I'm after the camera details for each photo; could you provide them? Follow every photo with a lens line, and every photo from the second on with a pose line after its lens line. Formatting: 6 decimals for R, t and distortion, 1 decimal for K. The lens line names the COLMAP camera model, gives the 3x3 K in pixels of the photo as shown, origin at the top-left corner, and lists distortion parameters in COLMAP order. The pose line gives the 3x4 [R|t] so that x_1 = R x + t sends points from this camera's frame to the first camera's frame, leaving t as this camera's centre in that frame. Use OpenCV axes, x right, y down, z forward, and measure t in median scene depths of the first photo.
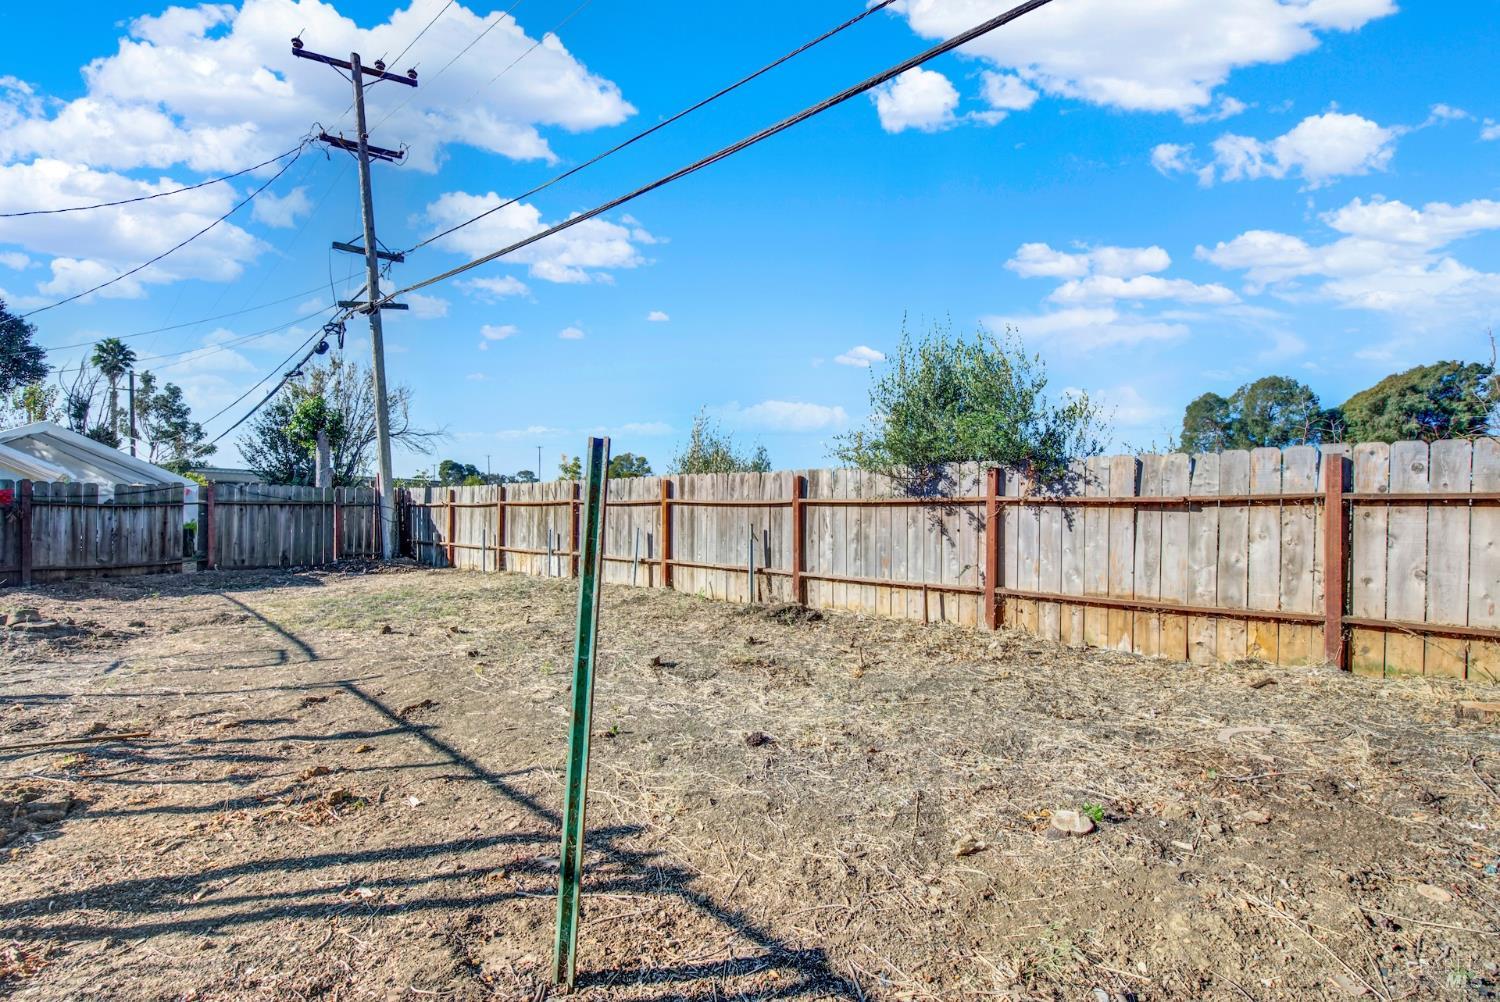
lens RADIAL K [[615.7, 0, 747.7], [0, 615.7, 513.7], [0, 0, 1]] dist [0.001009, -0.000198]
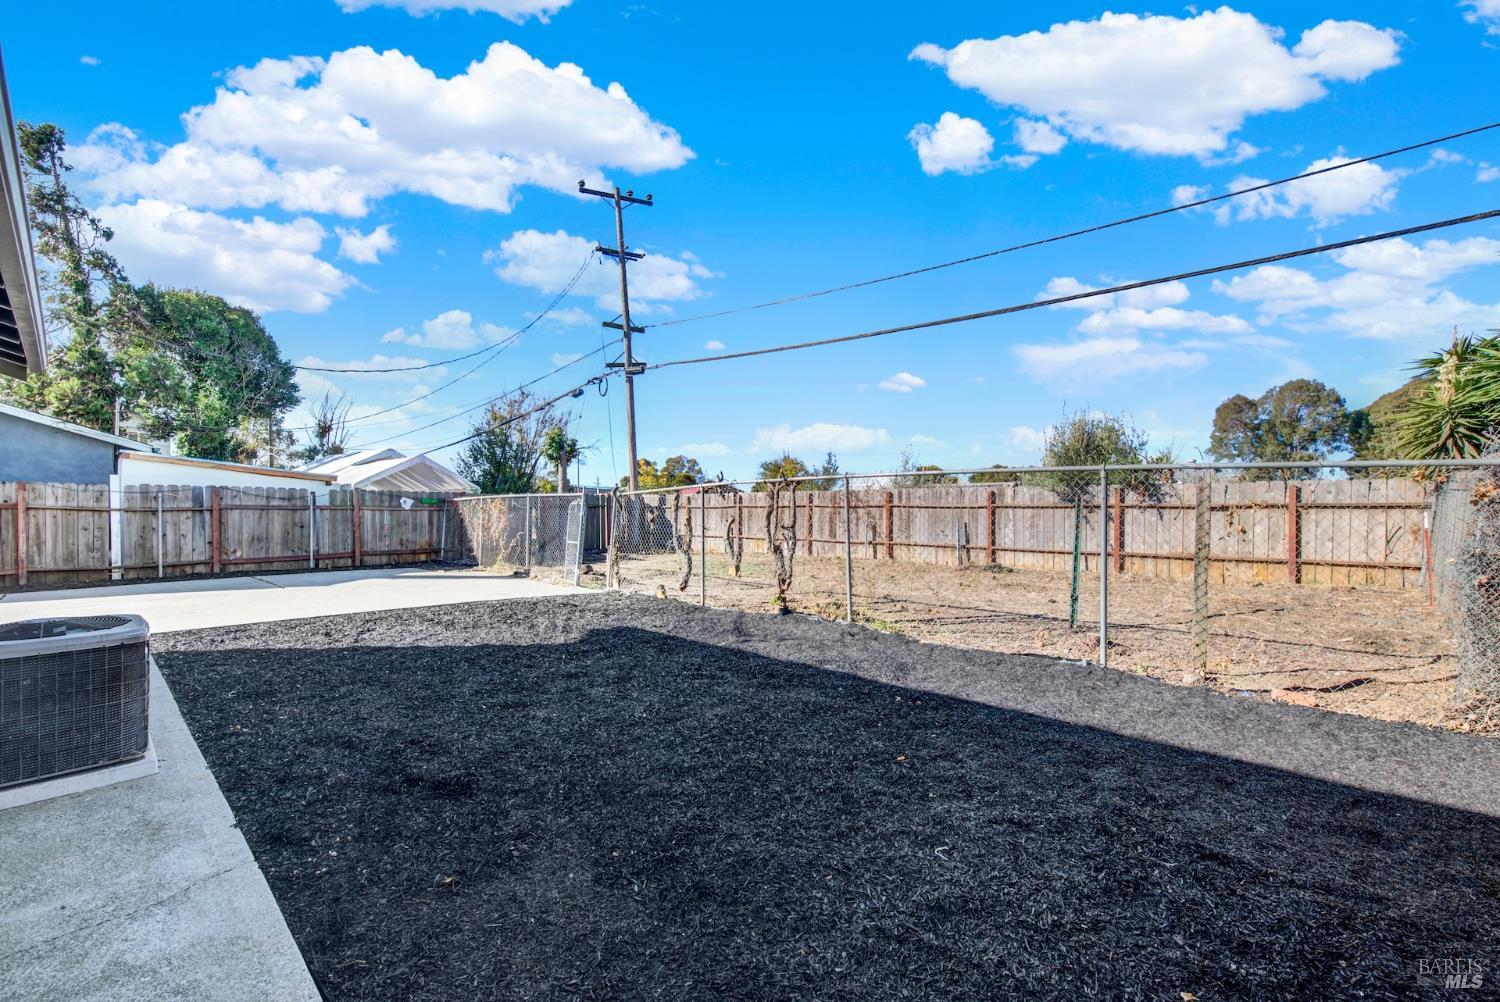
lens RADIAL K [[615.7, 0, 762.3], [0, 615.7, 530.6], [0, 0, 1]] dist [0.001009, -0.000198]
pose [[1.000000, 0.000055, -0.000068, -0.062391], [-0.000055, 1.000000, -0.000187, 0.004895], [0.000068, 0.000187, 1.000000, -0.080054]]
